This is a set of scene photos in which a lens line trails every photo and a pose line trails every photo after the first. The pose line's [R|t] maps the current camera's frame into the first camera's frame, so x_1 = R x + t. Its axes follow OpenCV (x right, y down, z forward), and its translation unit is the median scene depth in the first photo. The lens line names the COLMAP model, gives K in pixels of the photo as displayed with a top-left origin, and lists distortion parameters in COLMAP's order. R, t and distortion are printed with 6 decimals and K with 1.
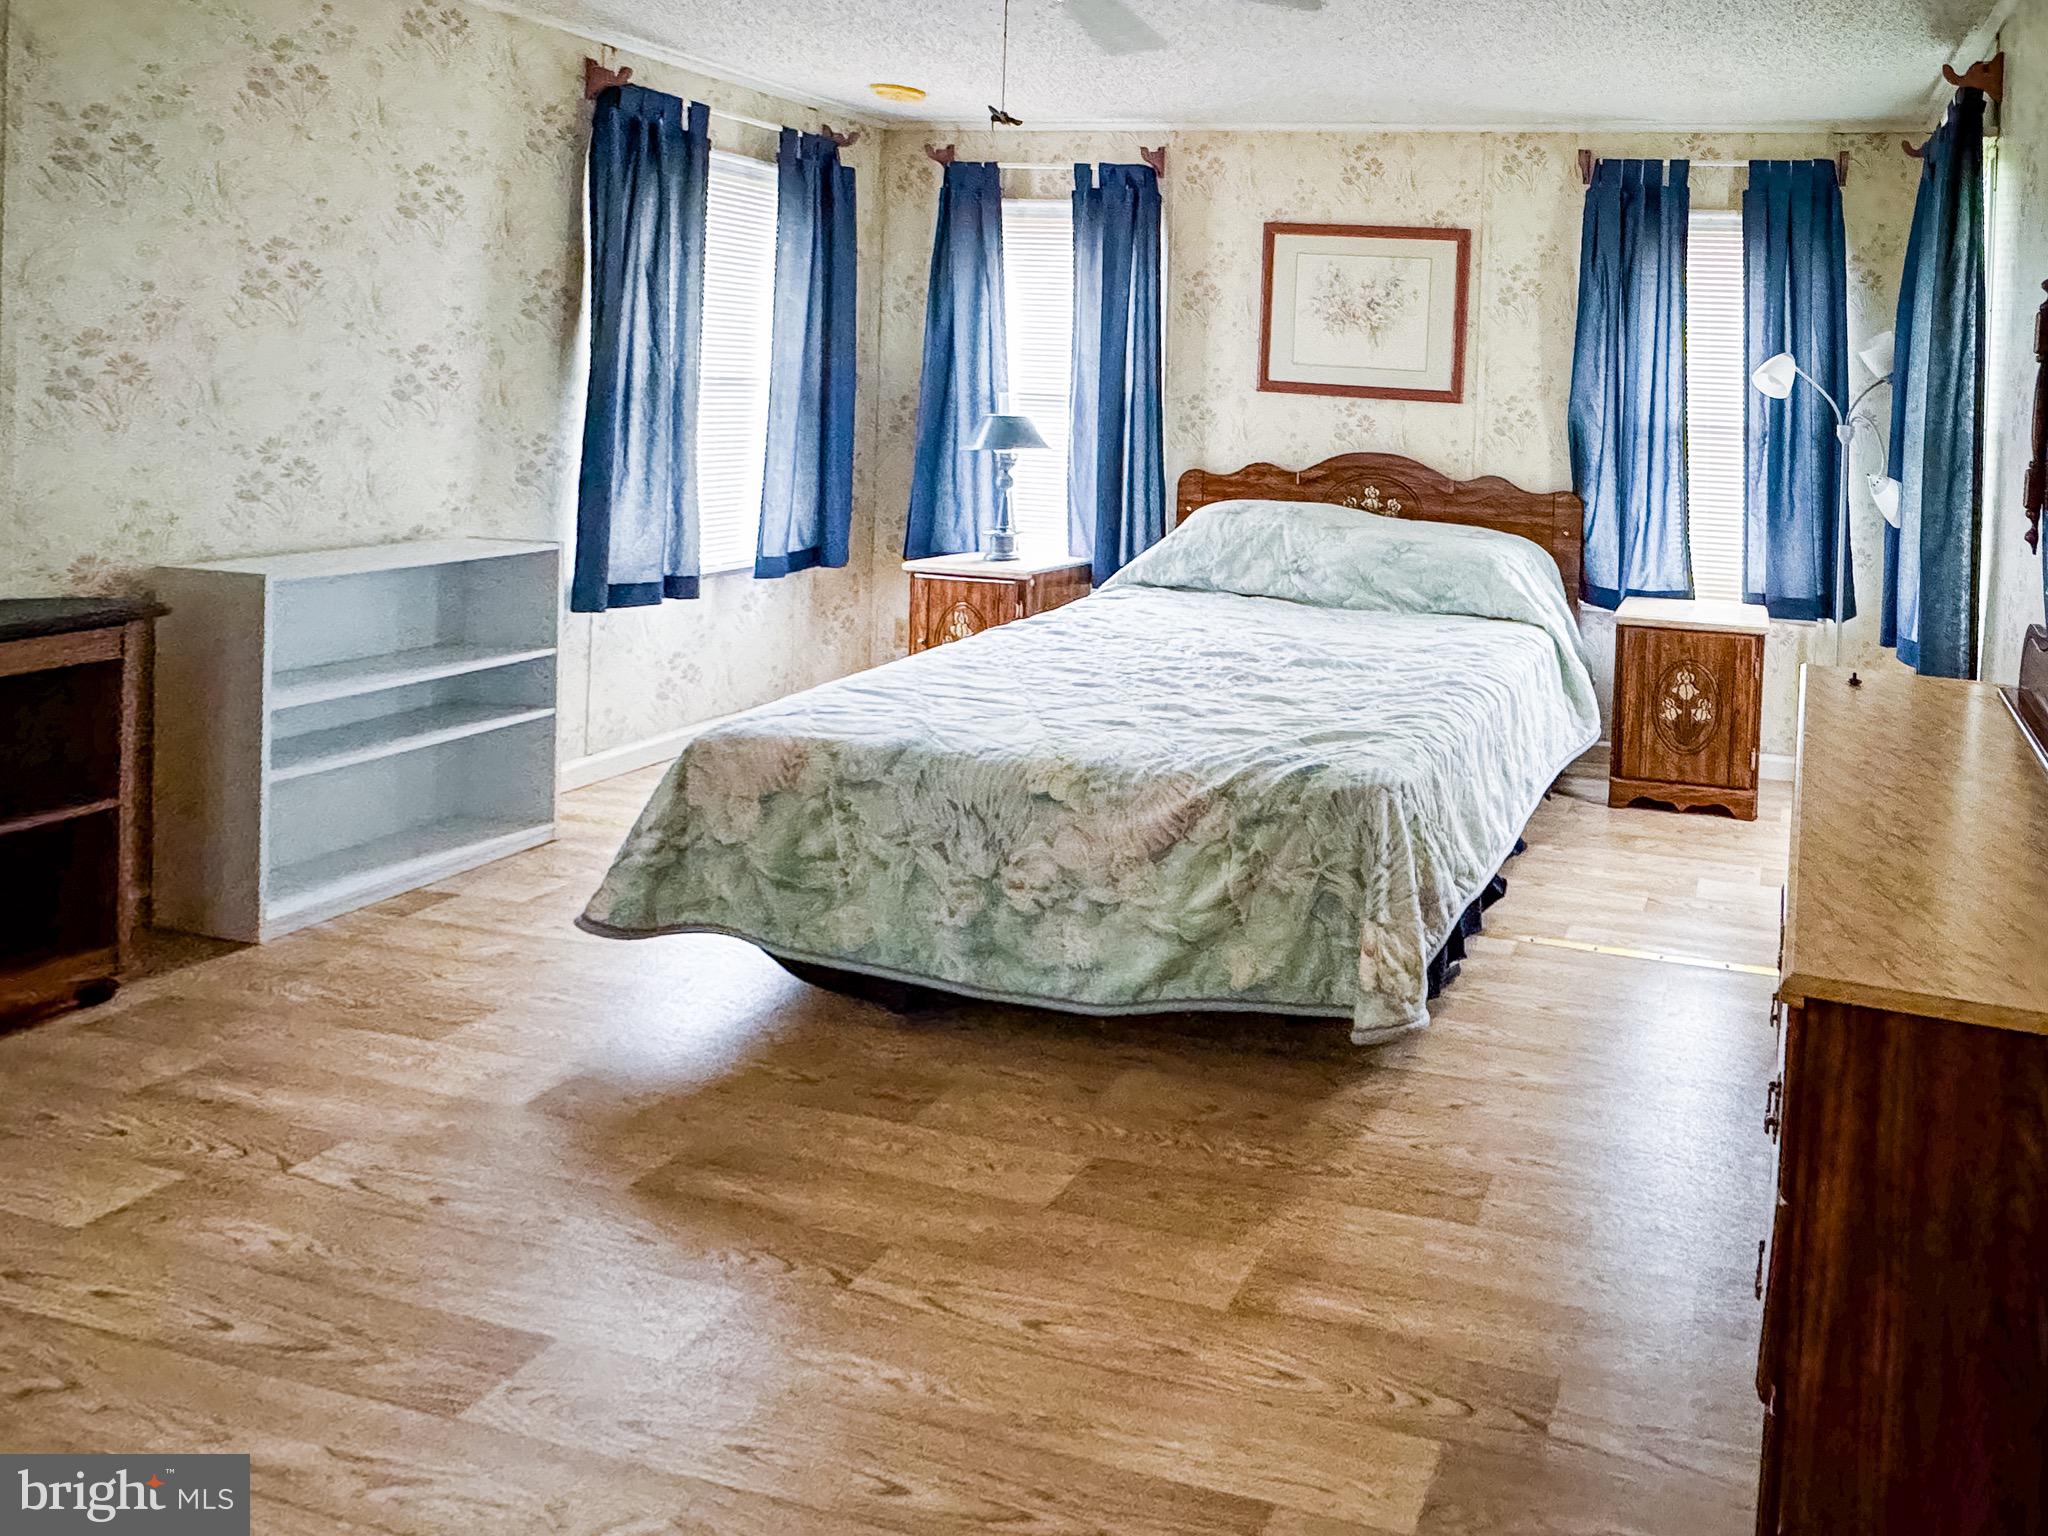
lens RADIAL K [[1751.2, 0, 1023.9], [0, 1751.2, 940.8], [0, 0, 1]] dist [-0.002485, -0.001343]
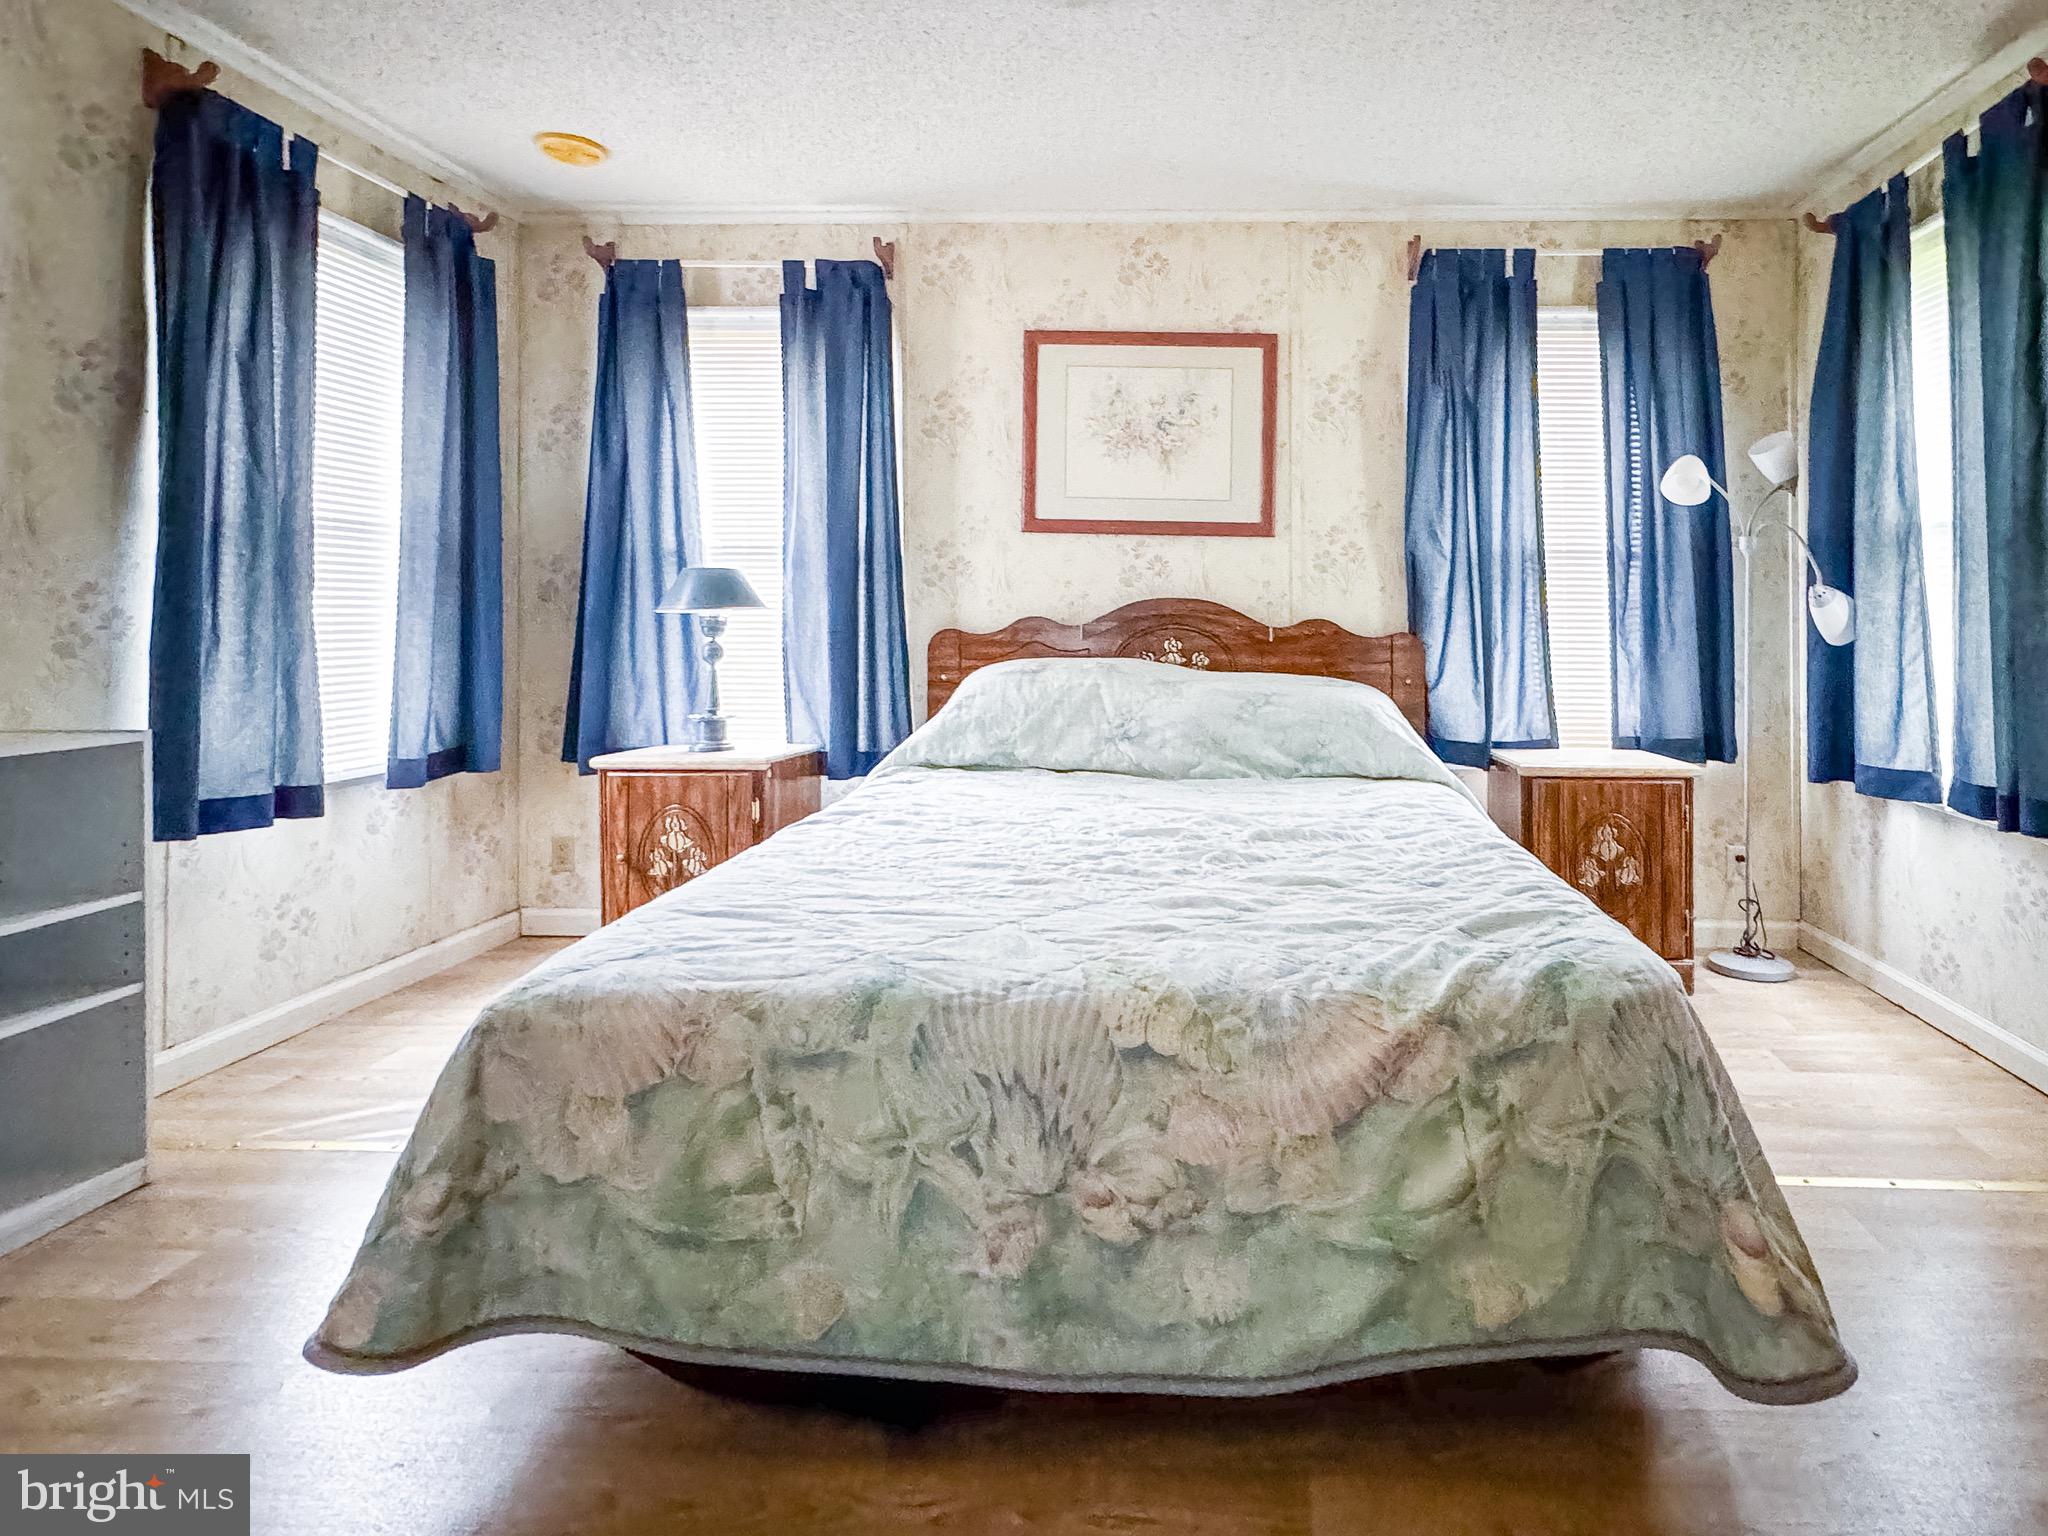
lens RADIAL K [[1751.2, 0, 1023.9], [0, 1751.2, 940.8], [0, 0, 1]] dist [-0.002485, -0.001343]
pose [[0.956313, -0.078085, 0.281723, -0.124286], [0.112981, 0.987511, -0.109808, -0.036171], [-0.269630, 0.136840, 0.953192, 0.261946]]
